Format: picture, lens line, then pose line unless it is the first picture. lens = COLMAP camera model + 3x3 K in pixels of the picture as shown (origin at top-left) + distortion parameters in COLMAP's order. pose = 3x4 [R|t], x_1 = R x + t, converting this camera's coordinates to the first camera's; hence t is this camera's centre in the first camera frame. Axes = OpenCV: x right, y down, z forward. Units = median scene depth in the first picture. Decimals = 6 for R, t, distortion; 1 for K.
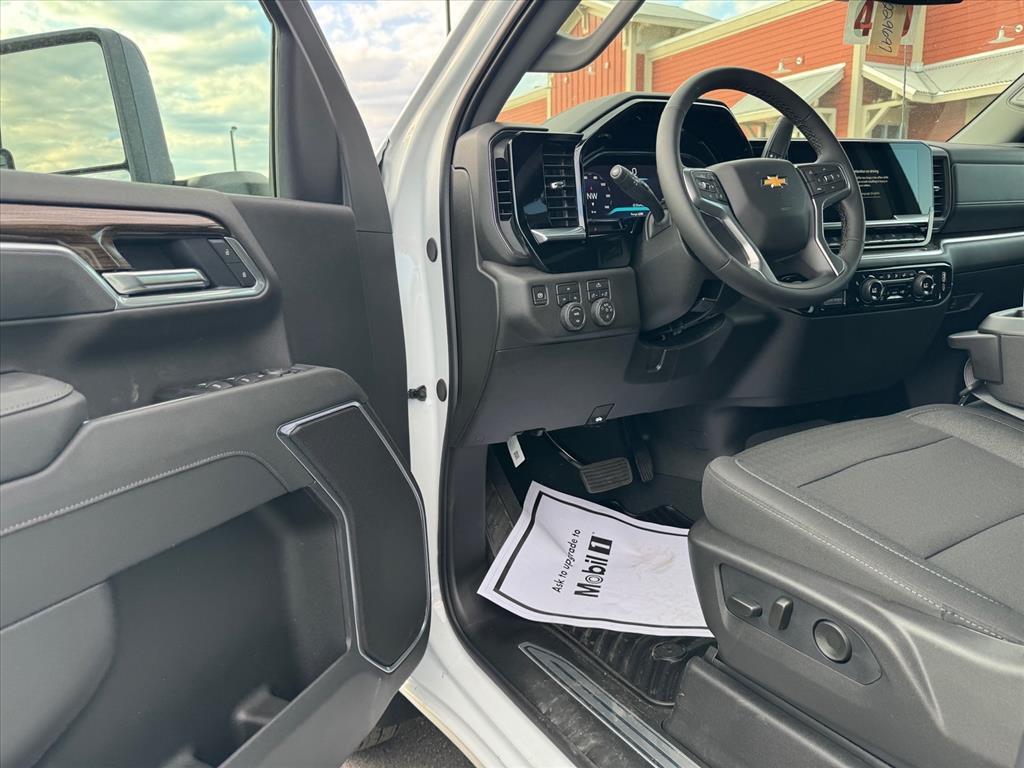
lens RADIAL K [[724.3, 0, 510.5], [0, 724.3, 387.4], [0, 0, 1]] dist [-0.001338, -0.004813]
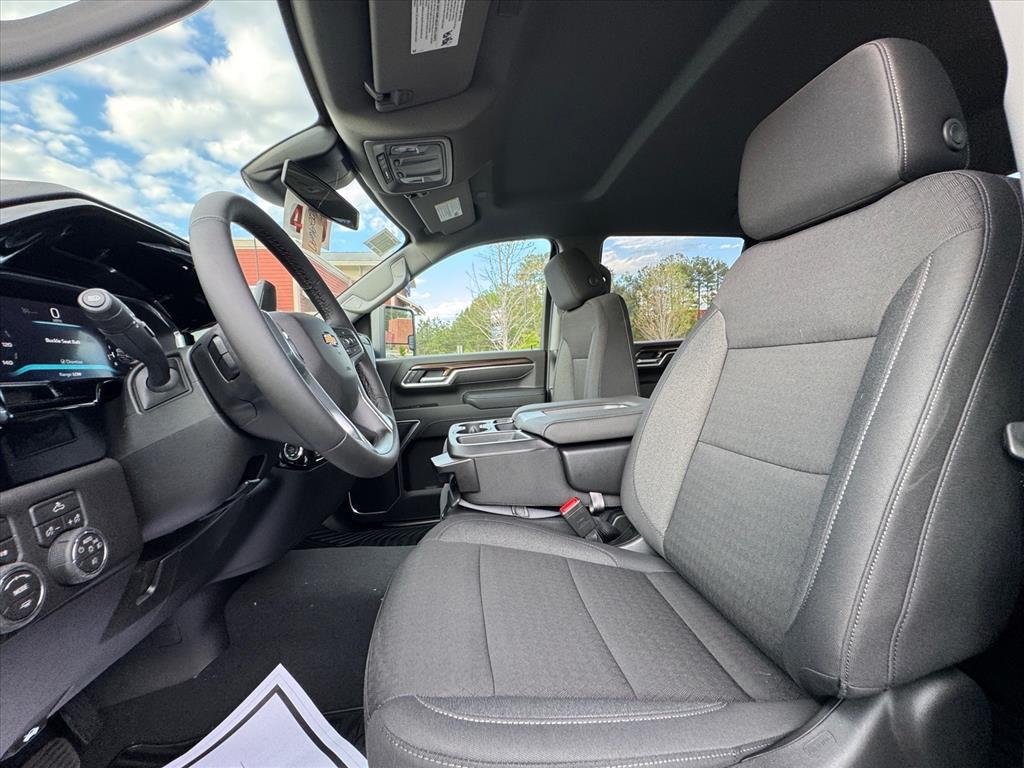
lens RADIAL K [[410.4, 0, 507.0], [0, 410.4, 385.0], [0, 0, 1]] dist [-0.000194, 0.000459]
pose [[0.391002, -0.025122, 0.920047, -0.021755], [0.216215, 0.974160, -0.065287, -0.138486], [-0.894633, 0.224455, 0.386331, 0.581942]]
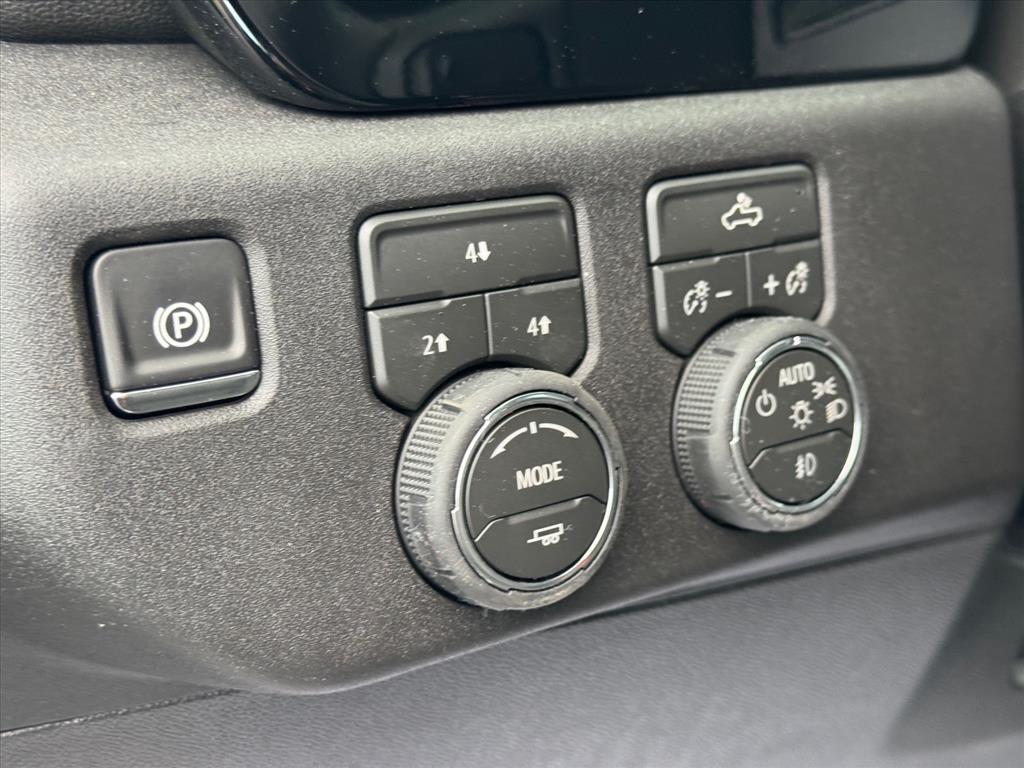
lens RADIAL K [[1459.4, 0, 510.8], [0, 1459.4, 385.6], [0, 0, 1]] dist [0.095166, 0.000000]
pose [[0.998548, 0.036239, -0.039863, 0.092557], [-0.033942, 0.997804, 0.056883, -0.124683], [0.041836, -0.055448, 0.997585, 0.741159]]
